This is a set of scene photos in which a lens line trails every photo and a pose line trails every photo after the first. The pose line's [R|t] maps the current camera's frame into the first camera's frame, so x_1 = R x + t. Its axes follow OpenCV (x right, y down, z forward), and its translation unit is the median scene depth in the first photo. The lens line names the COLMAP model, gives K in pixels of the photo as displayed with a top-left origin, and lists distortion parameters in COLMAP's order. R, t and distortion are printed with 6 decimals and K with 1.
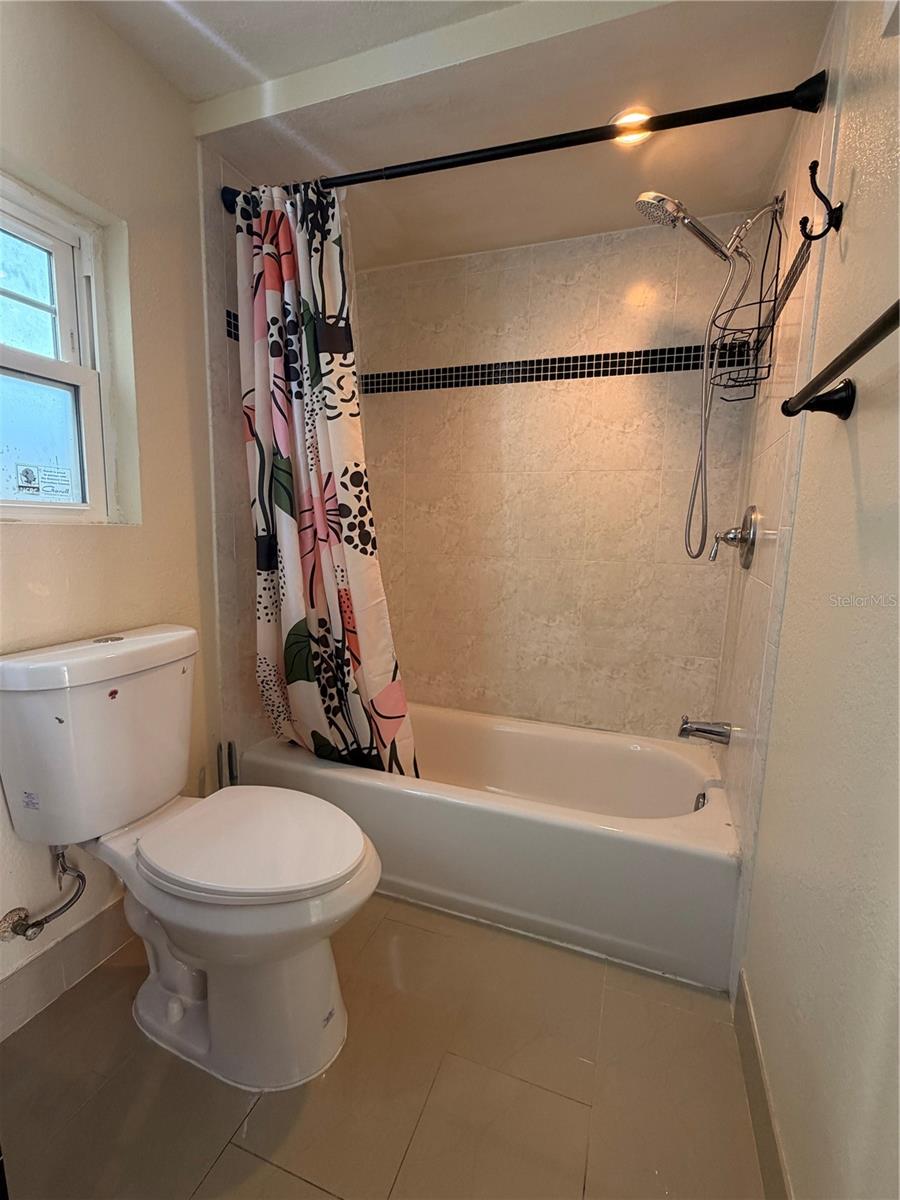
lens RADIAL K [[533.0, 0, 445.0], [0, 533.0, 601.0], [0, 0, 1]] dist [-0.000301, 0.000348]
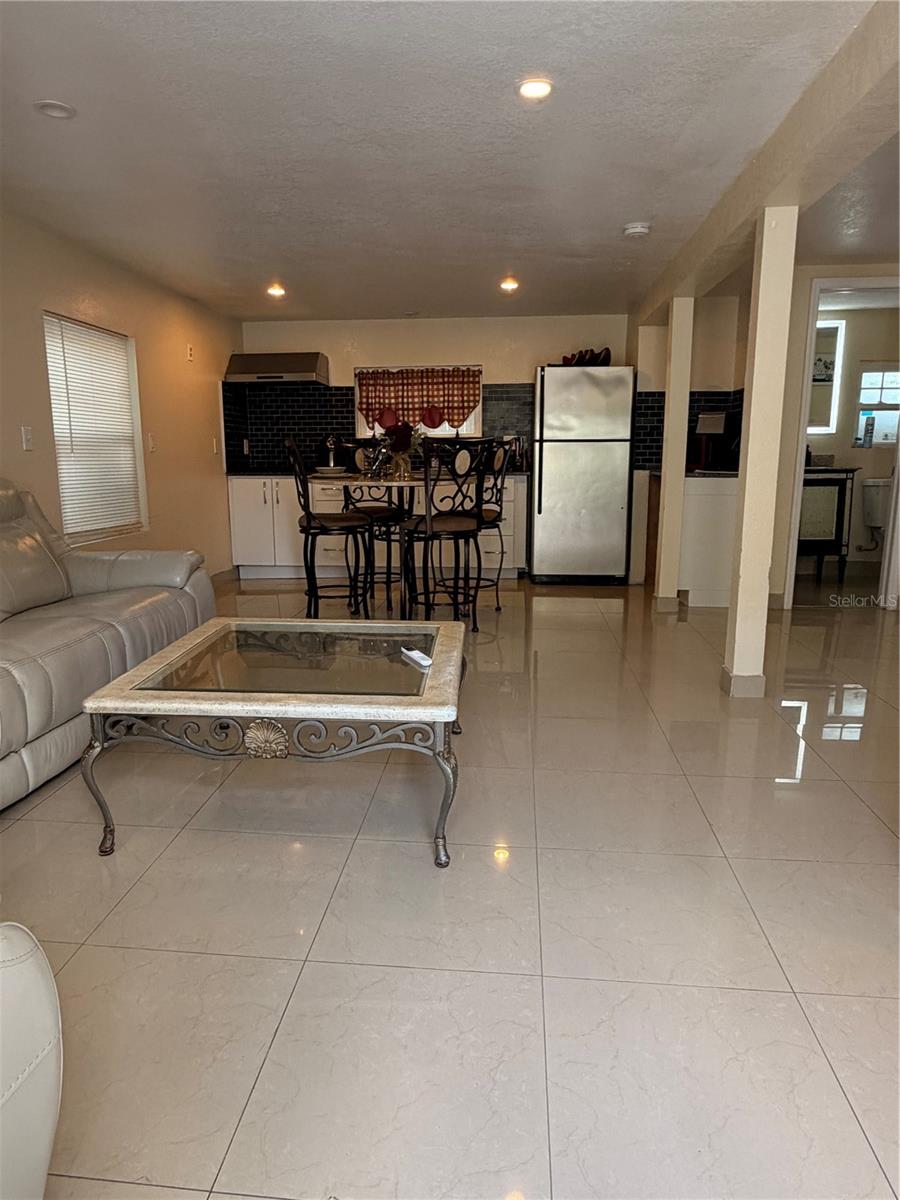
lens RADIAL K [[739.9, 0, 443.6], [0, 739.9, 599.4], [0, 0, 1]] dist [-0.004253, 0.002242]
pose [[0.259203, 0.156666, -0.953032, 3.071933], [-0.125912, 0.983816, 0.127482, 0.546506], [0.957580, 0.086954, 0.274735, -2.872026]]
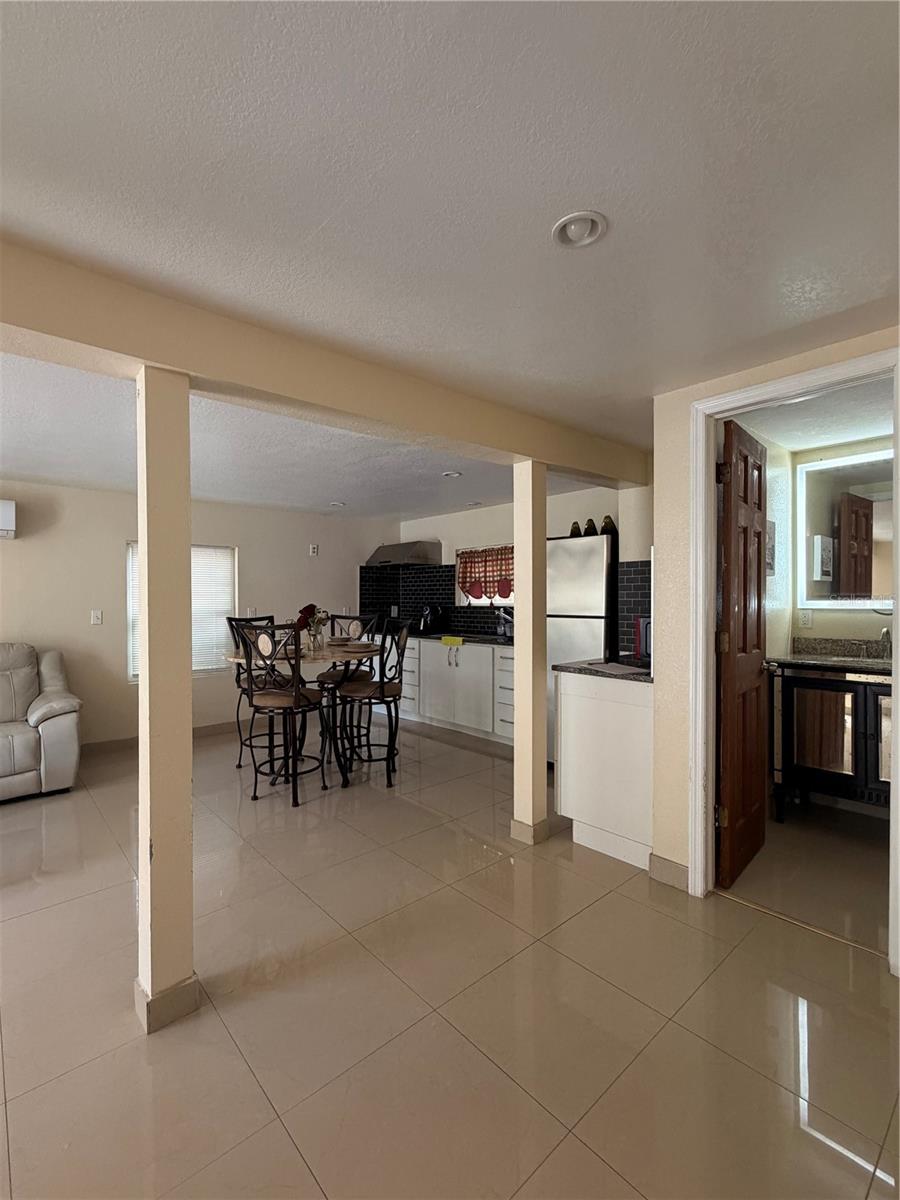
lens RADIAL K [[533.0, 0, 446.4], [0, 533.0, 601.2], [0, 0, 1]] dist [-0.000301, 0.000348]
pose [[-0.470617, -0.018513, -0.882143, 1.915822], [-0.132671, 0.989898, 0.050004, -0.025733], [0.872306, 0.140568, -0.468319, -0.342320]]
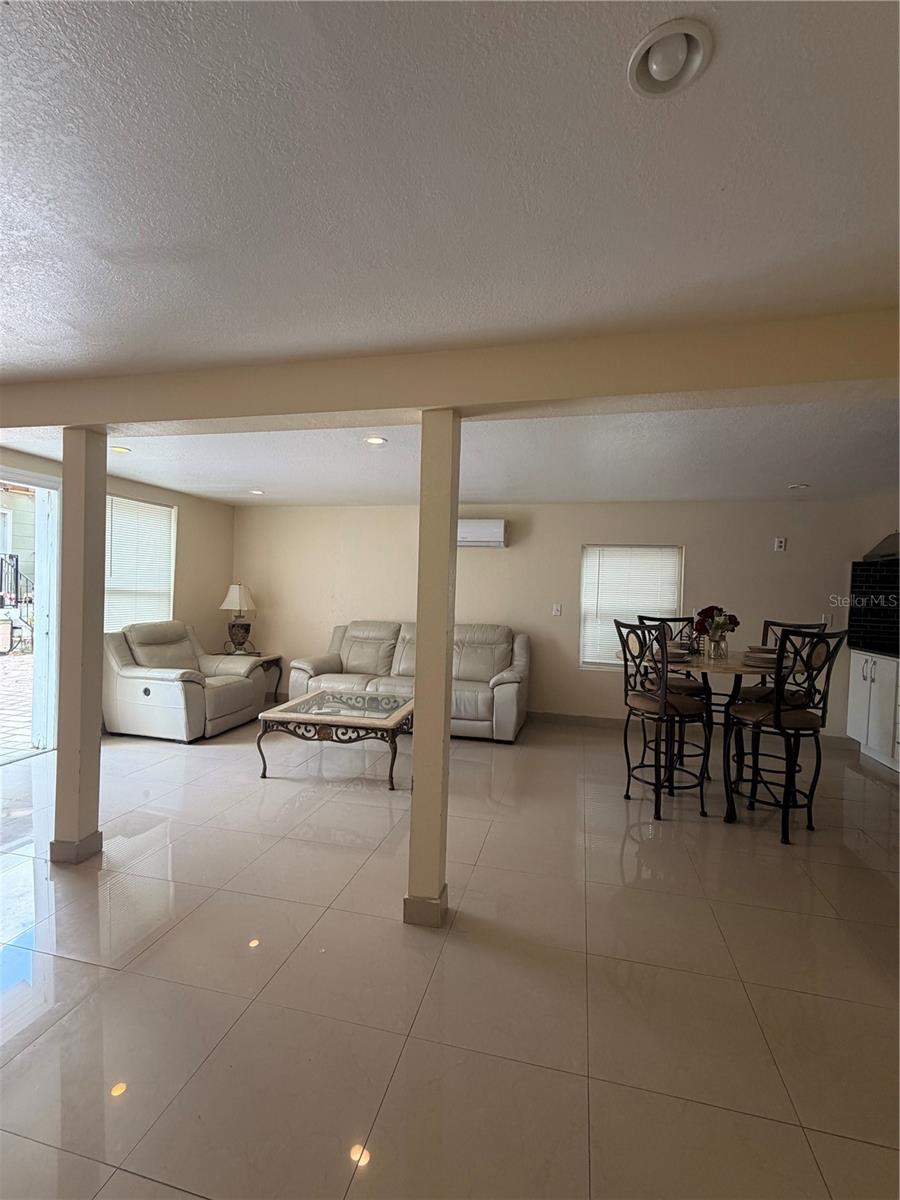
lens RADIAL K [[533.0, 0, 451.7], [0, 533.0, 602.6], [0, 0, 1]] dist [-0.000301, 0.000348]
pose [[-0.991139, -0.052710, -0.121925, 1.317245], [-0.071851, 0.984764, 0.158356, -0.096698], [0.111721, 0.165713, -0.979825, 0.014852]]
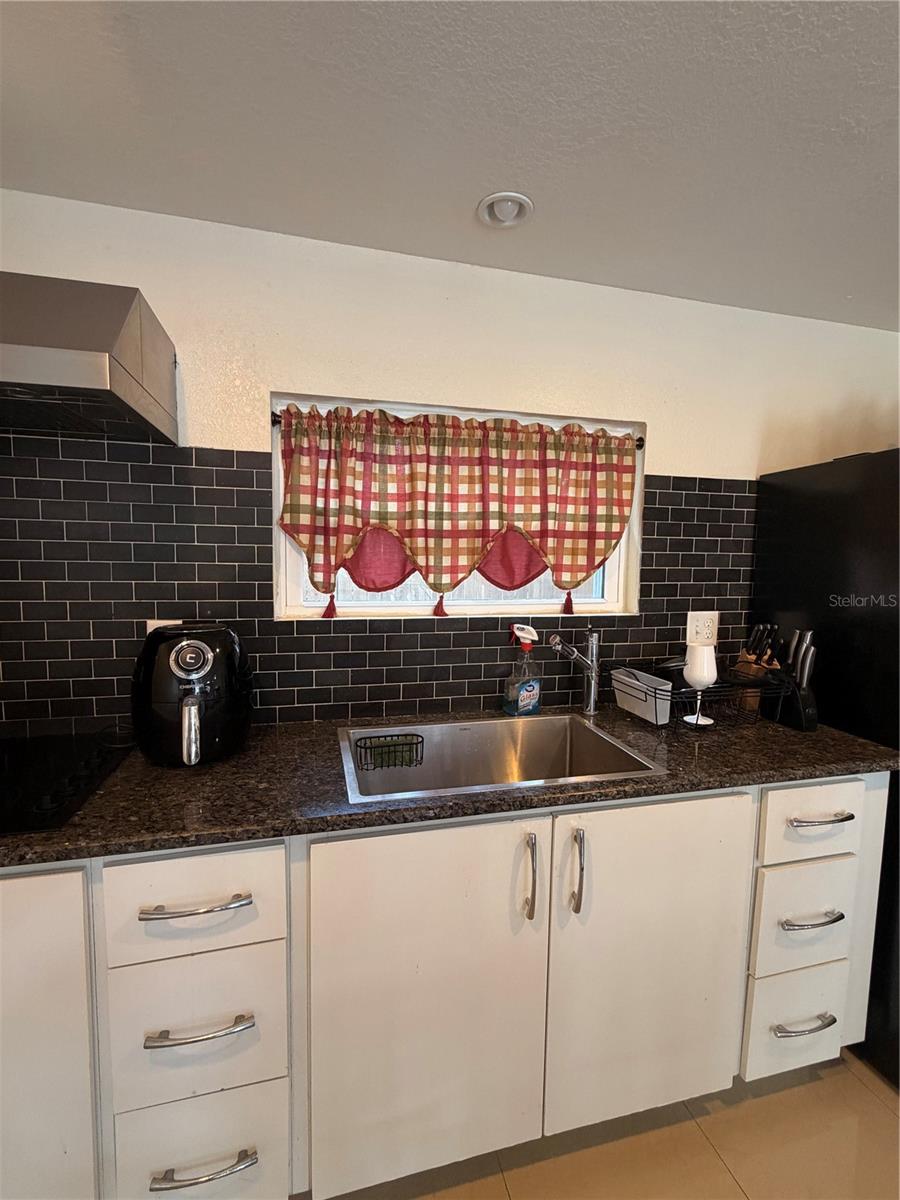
lens RADIAL K [[533.0, 0, 451.2], [0, 533.0, 600.5], [0, 0, 1]] dist [-0.000301, 0.000348]
pose [[0.569074, 0.066445, -0.819598, -0.693937], [-0.122691, 0.992434, -0.004731, 0.129751], [0.813082, 0.103249, 0.572920, -2.518524]]
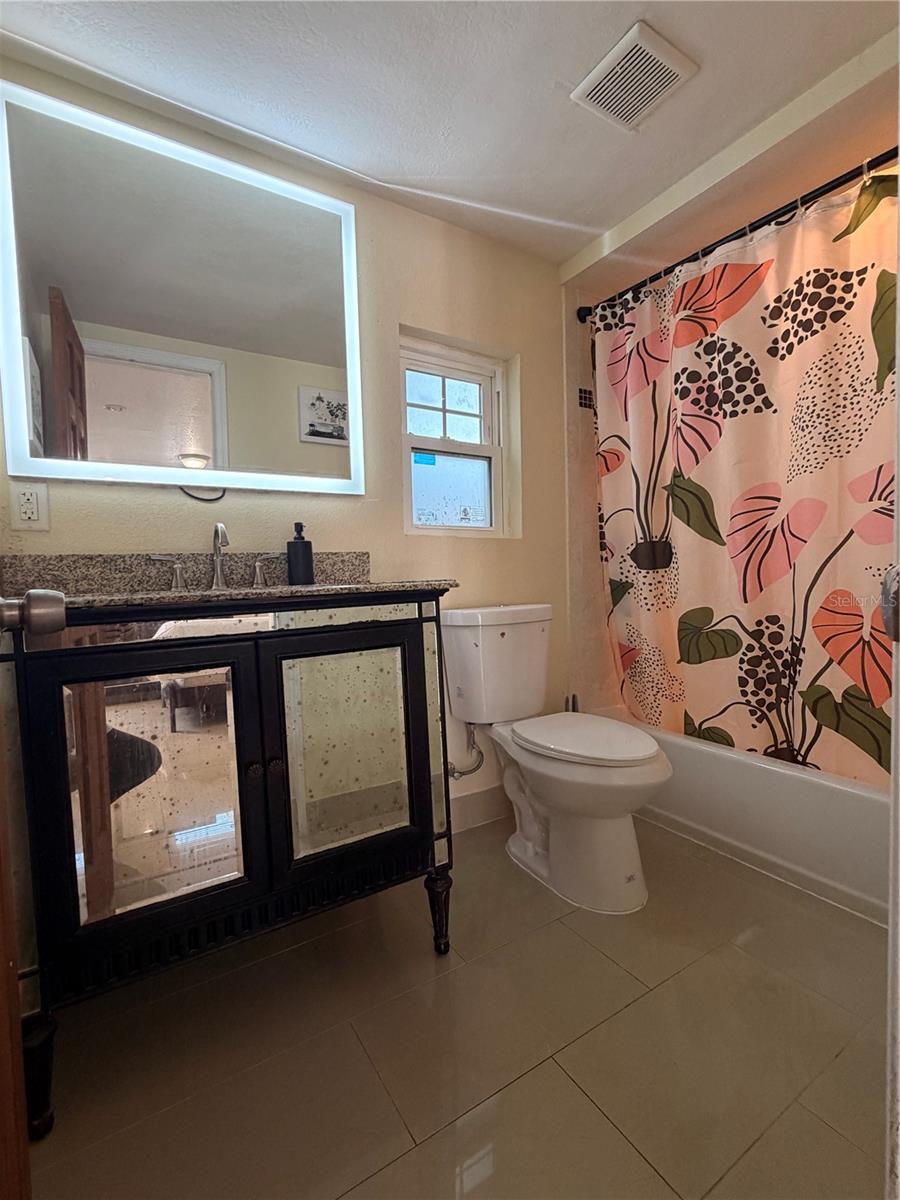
lens RADIAL K [[533.0, 0, 449.3], [0, 533.0, 601.9], [0, 0, 1]] dist [-0.000301, 0.000348]
pose [[0.793027, -0.012753, -0.609053, 0.194916], [-0.042356, 0.996207, -0.076009, 0.161068], [0.607713, 0.086074, 0.789479, -0.318583]]
